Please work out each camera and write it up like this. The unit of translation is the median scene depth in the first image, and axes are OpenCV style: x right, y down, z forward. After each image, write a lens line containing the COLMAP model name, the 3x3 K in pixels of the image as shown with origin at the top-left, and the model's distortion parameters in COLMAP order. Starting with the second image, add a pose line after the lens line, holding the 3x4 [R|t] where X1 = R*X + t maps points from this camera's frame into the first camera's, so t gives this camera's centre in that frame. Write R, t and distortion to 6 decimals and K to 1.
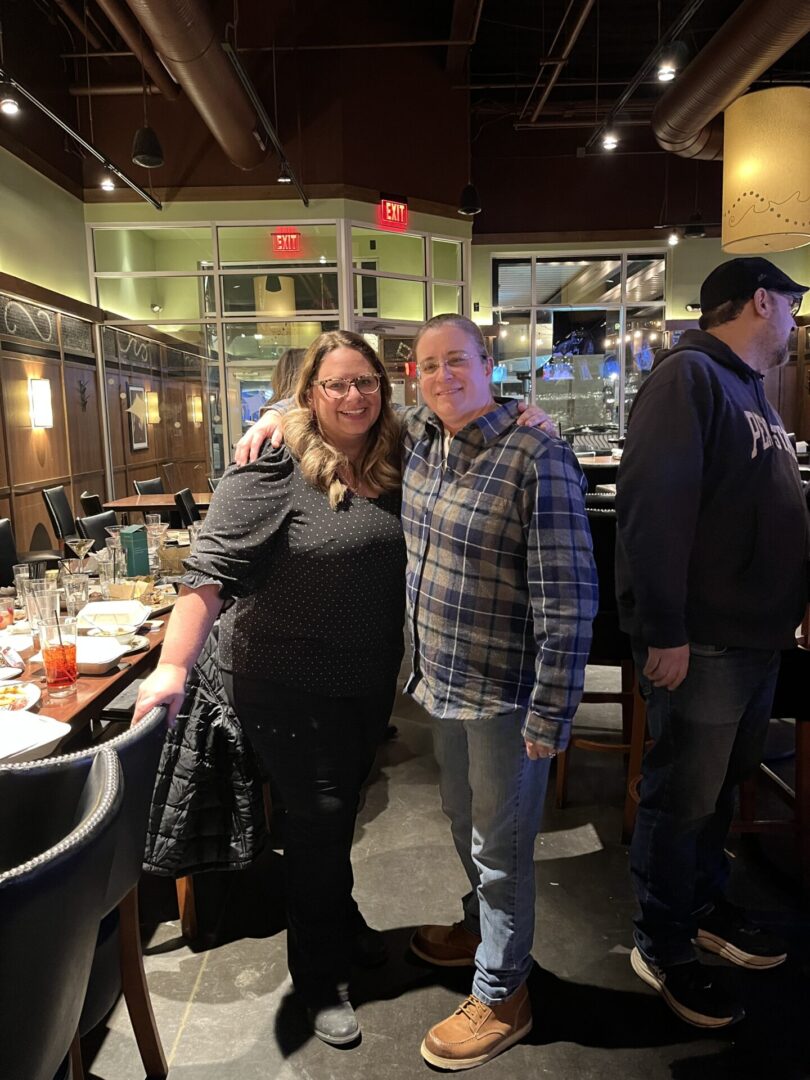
lens RADIAL K [[838.8, 0, 394.6], [0, 838.8, 531.3], [0, 0, 1]] dist [0.036807, -0.042095]
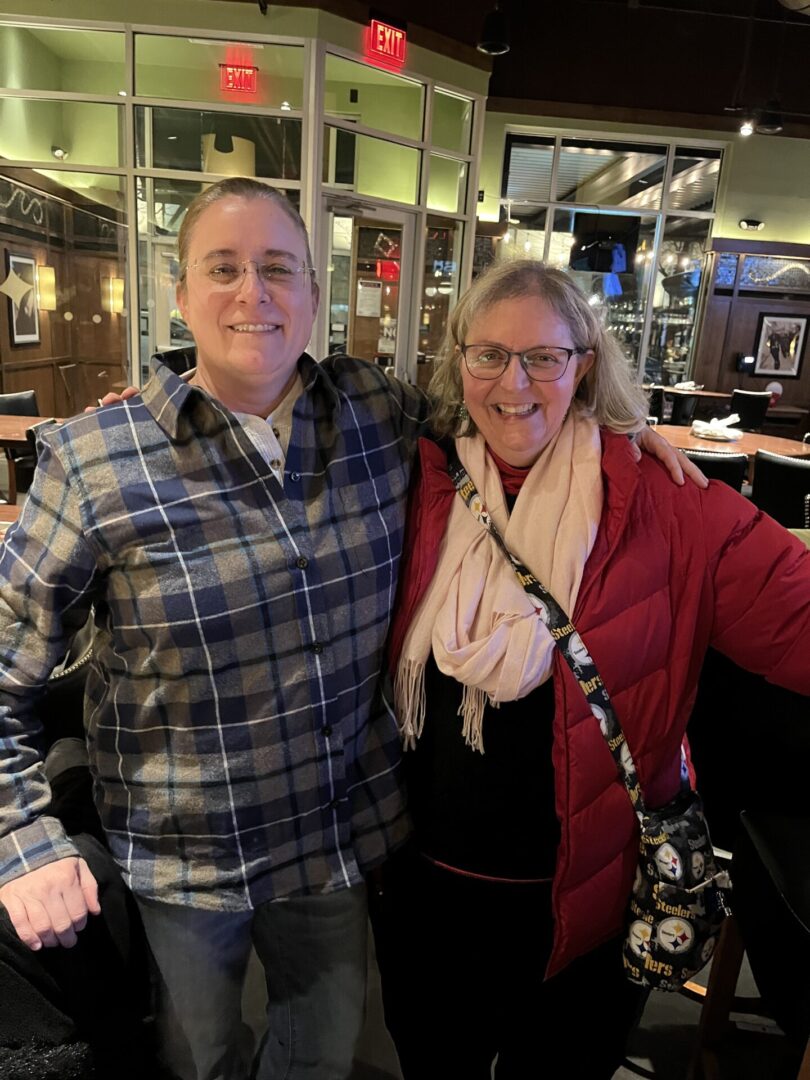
lens RADIAL K [[838.8, 0, 408.6], [0, 838.8, 543.2], [0, 0, 1]] dist [0.036807, -0.042095]
pose [[0.994673, 0.073094, 0.072678, -0.003563], [-0.081380, 0.989614, 0.118495, -0.039452], [-0.063262, -0.123778, 0.990291, 0.216434]]
